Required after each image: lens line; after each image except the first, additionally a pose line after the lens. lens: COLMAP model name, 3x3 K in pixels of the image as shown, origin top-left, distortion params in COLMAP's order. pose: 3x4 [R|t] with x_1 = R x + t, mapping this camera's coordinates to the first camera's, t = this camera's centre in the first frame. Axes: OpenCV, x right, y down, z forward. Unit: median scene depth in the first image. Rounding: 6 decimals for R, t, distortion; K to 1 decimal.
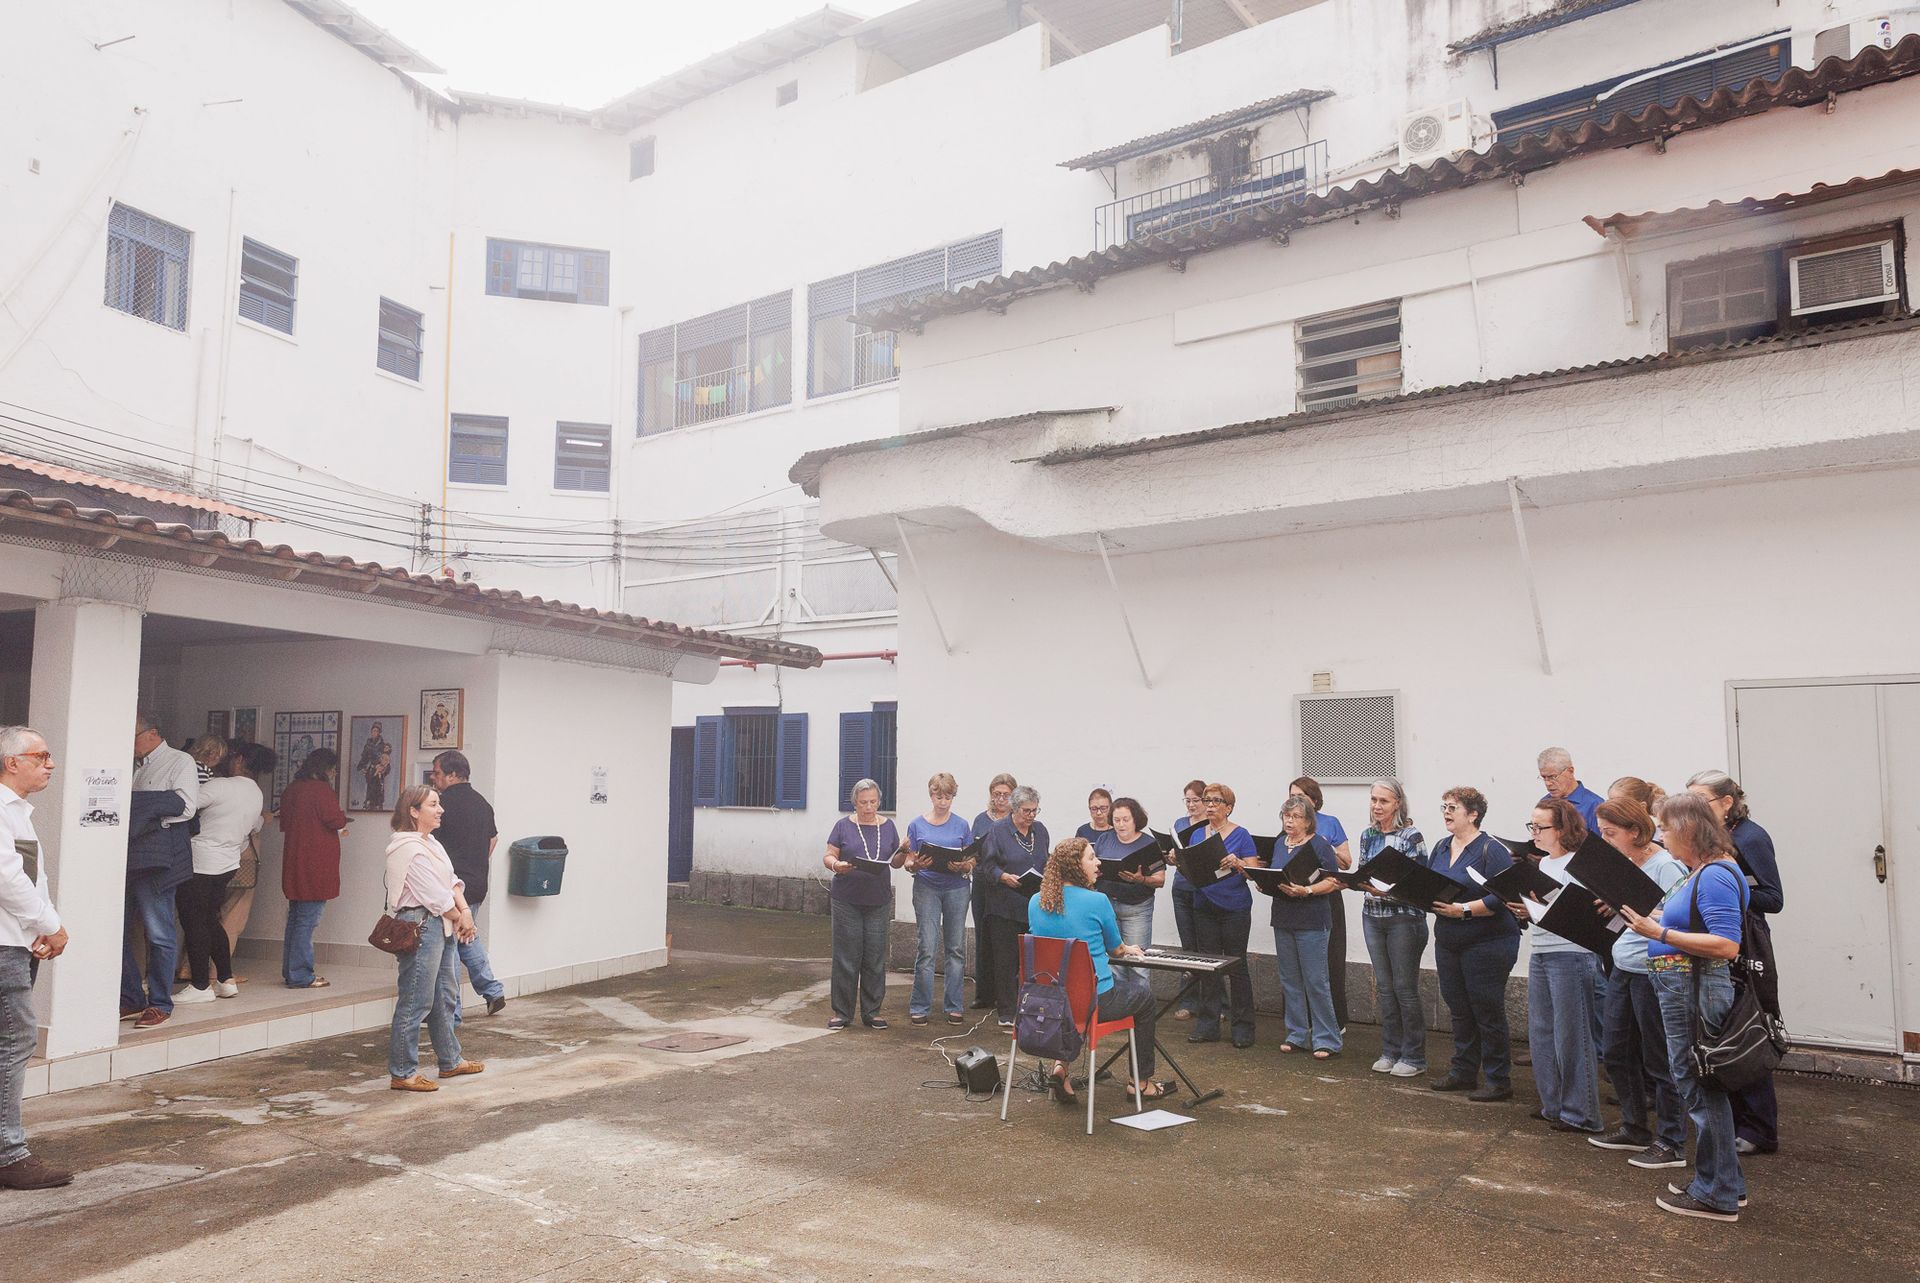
lens RADIAL K [[1551.1, 0, 959.2], [0, 1551.1, 563.9], [0, 0, 1]] dist [0.053396, -0.078621]
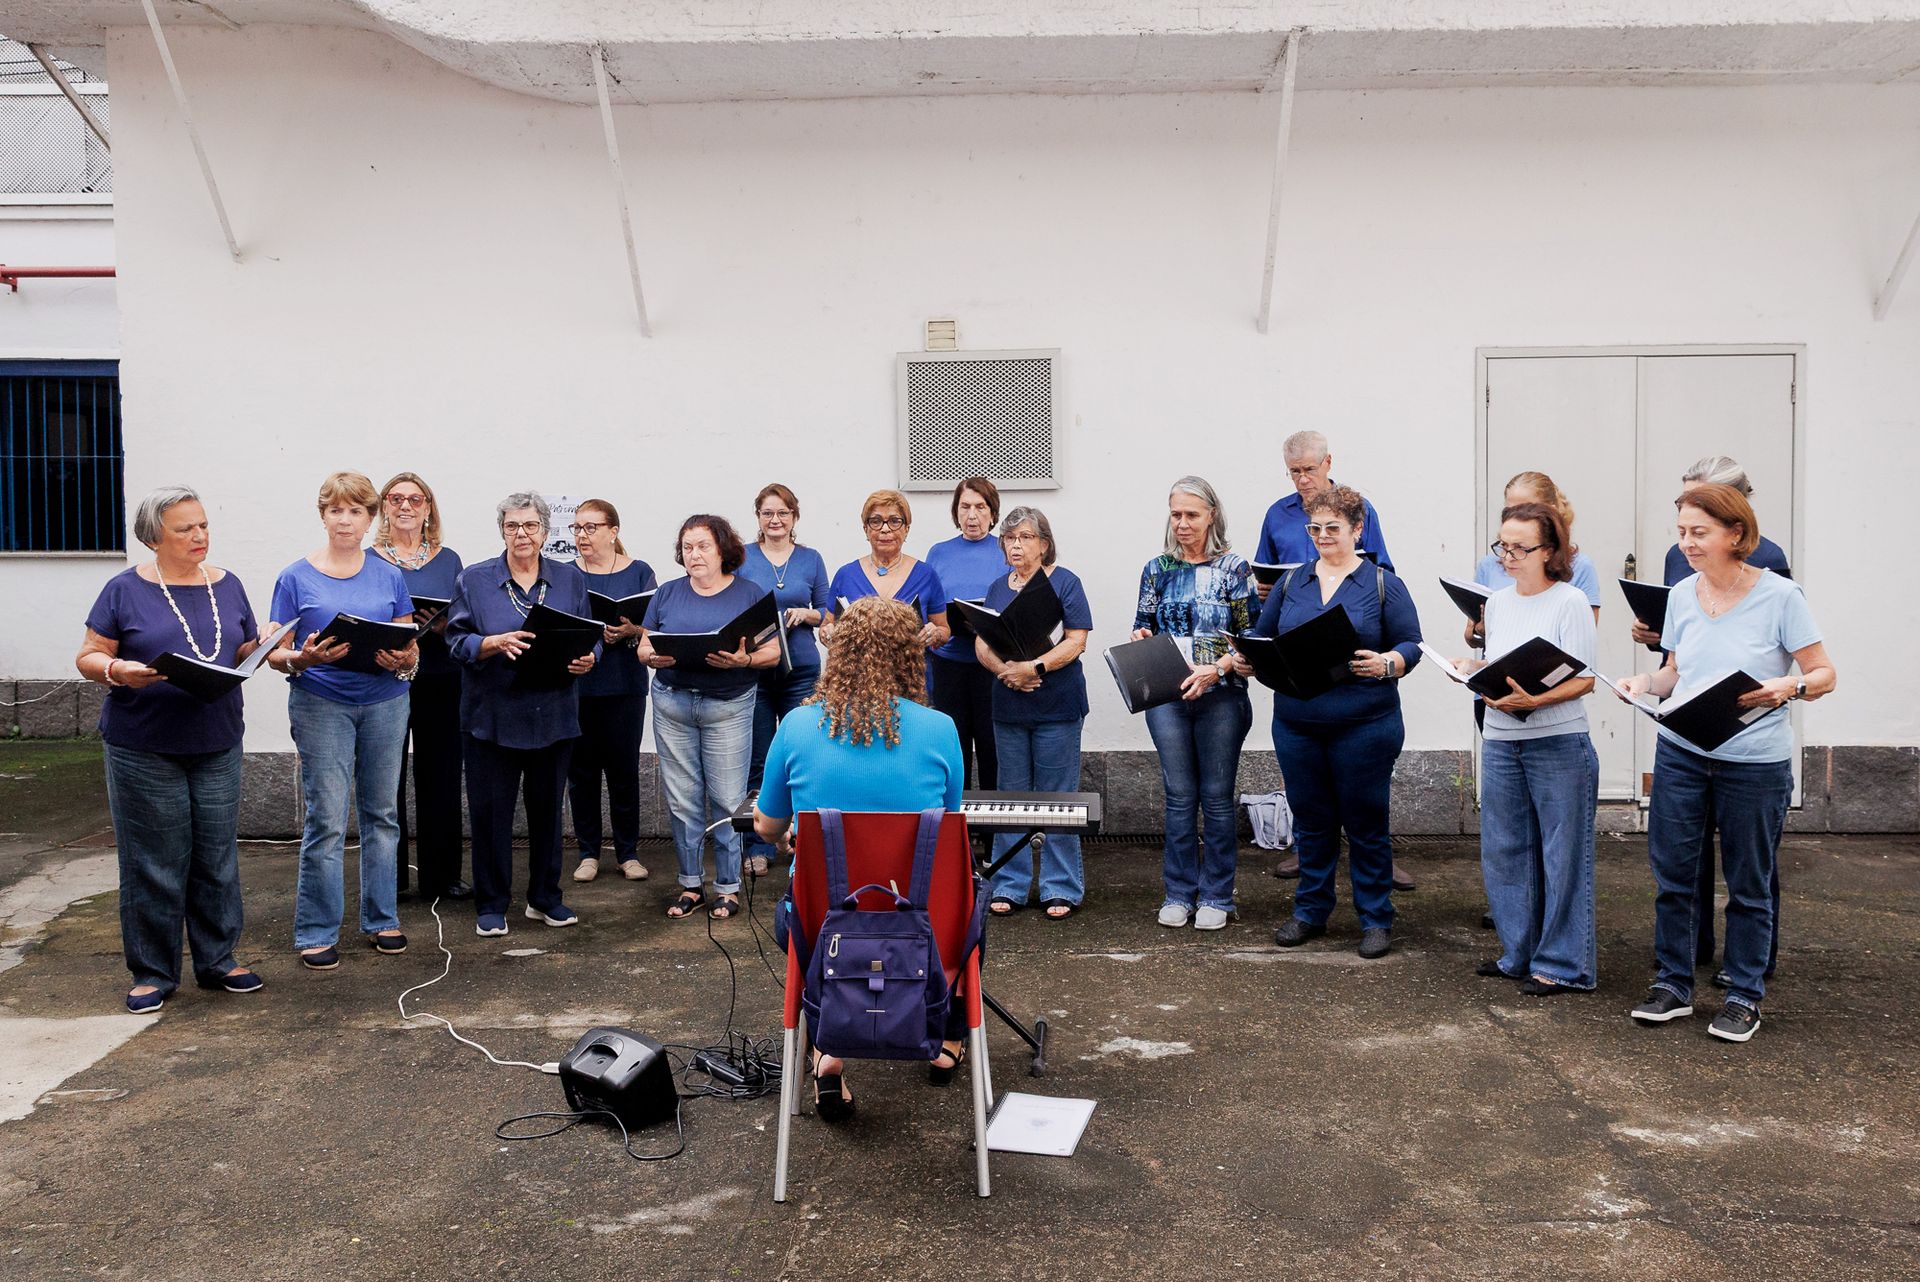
lens RADIAL K [[1551.1, 0, 959.2], [0, 1551.1, 563.4], [0, 0, 1]] dist [0.053396, -0.078621]
pose [[0.804171, -0.038174, 0.593171, -0.177331], [-0.070005, 0.984908, 0.158290, 0.079653], [-0.590262, -0.168817, 0.789362, 0.559448]]
